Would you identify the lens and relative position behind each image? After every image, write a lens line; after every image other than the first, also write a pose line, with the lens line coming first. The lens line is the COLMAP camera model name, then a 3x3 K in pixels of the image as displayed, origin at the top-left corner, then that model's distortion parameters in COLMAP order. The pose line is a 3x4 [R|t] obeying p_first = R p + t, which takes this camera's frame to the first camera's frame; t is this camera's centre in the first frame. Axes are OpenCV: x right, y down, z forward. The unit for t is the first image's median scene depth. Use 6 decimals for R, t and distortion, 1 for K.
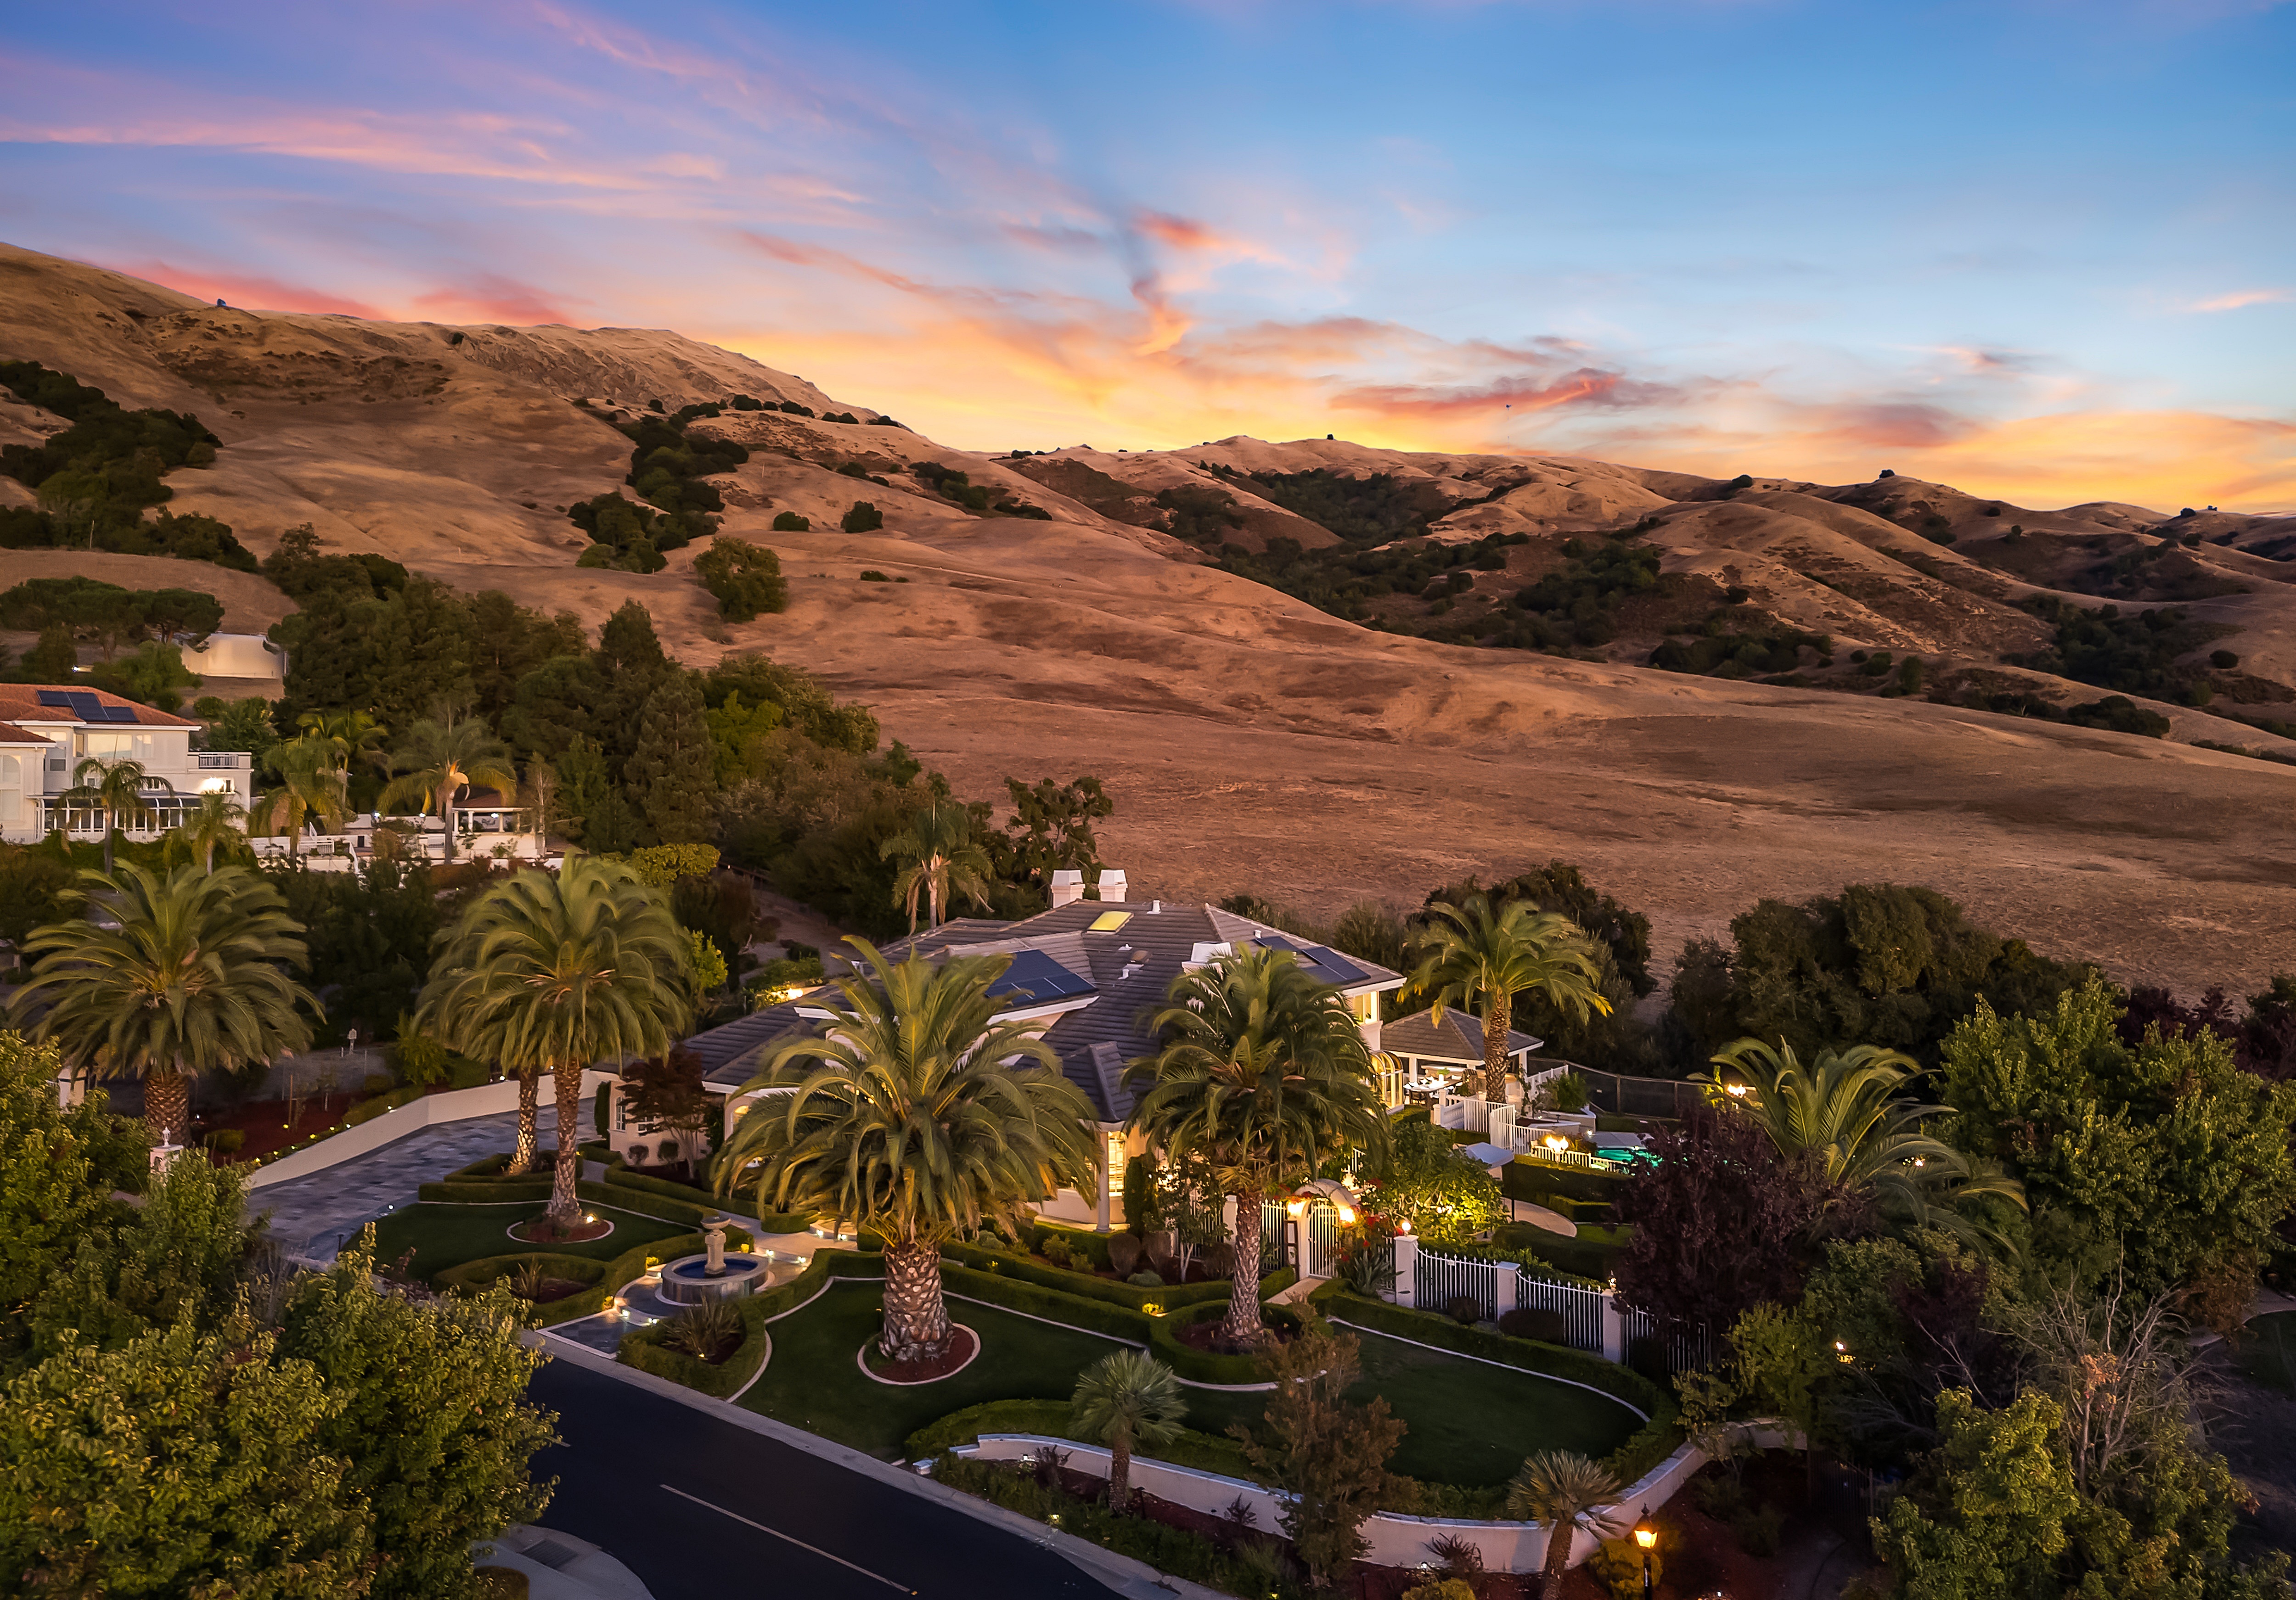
lens RADIAL K [[1785.1, 0, 1148.0], [0, 1785.1, 800.0], [0, 0, 1]] dist [0.007269, 0.009408]
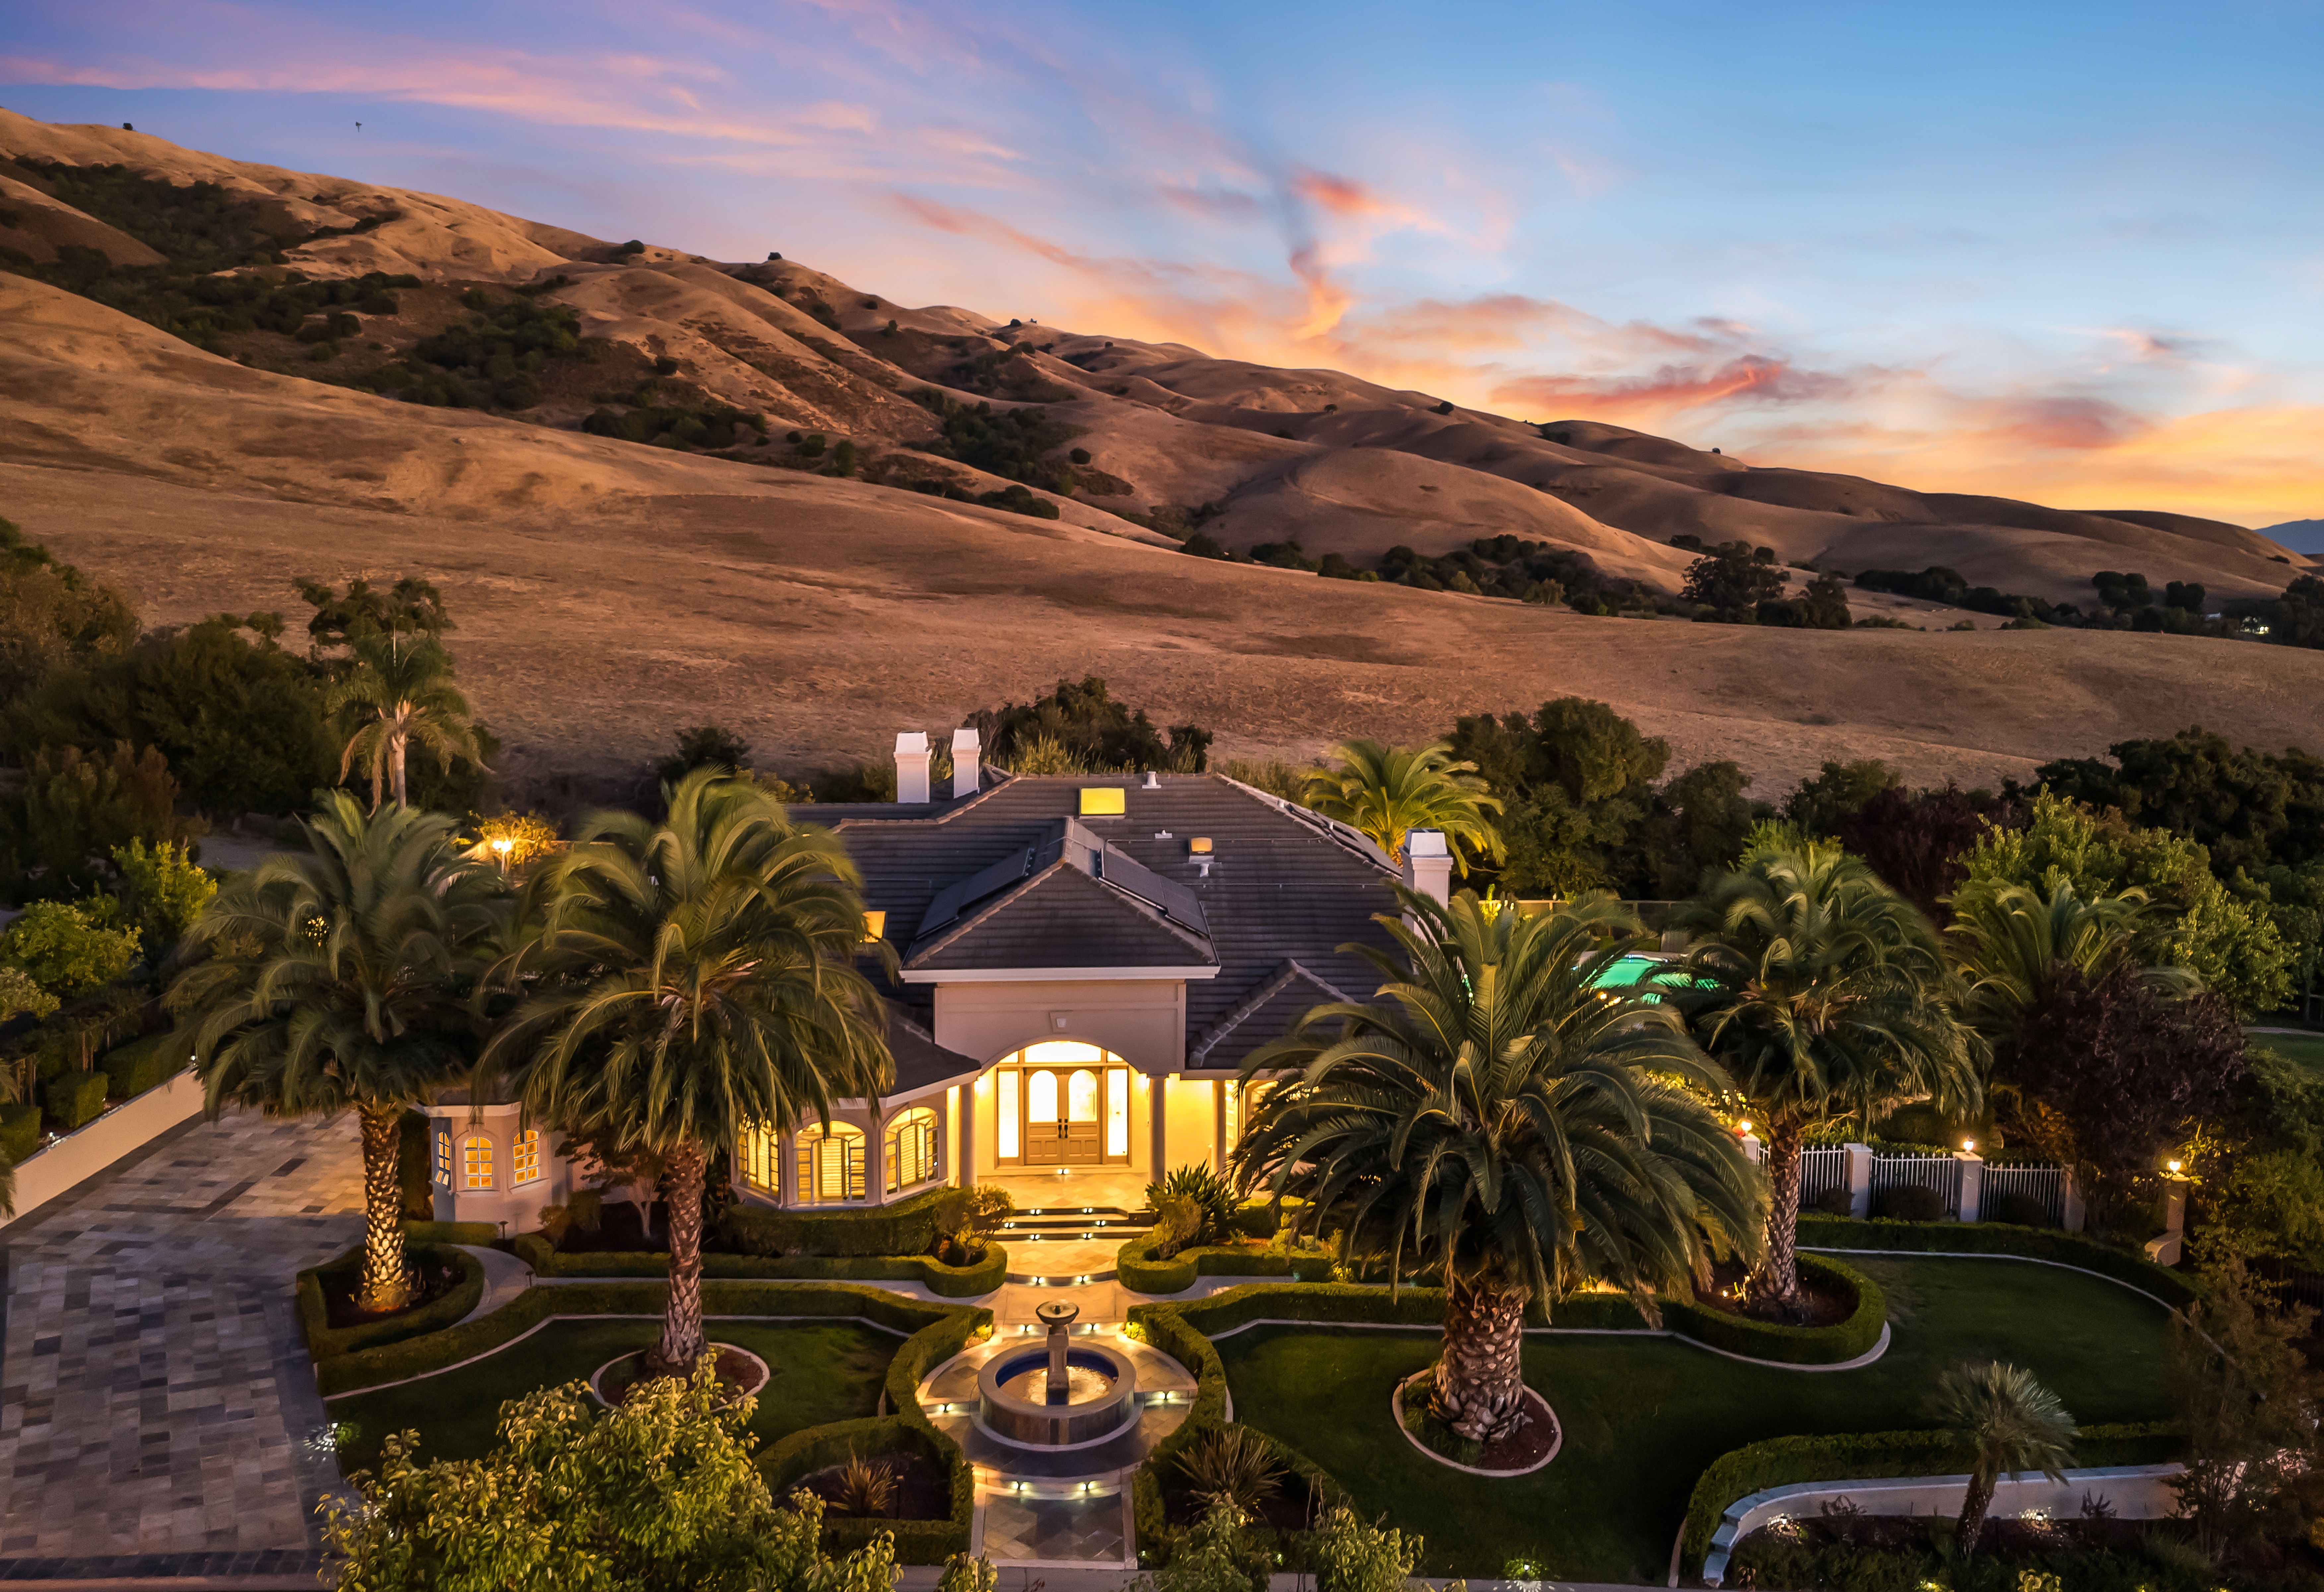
lens RADIAL K [[1727.0, 0, 1164.0], [0, 1727.0, 768.2], [0, 0, 1]] dist [0.038627, -0.022333]
pose [[0.768716, -0.072199, 0.635503, -0.084181], [-0.002581, 0.993250, 0.115964, -0.005961], [-0.639586, -0.090783, 0.763341, 0.069665]]
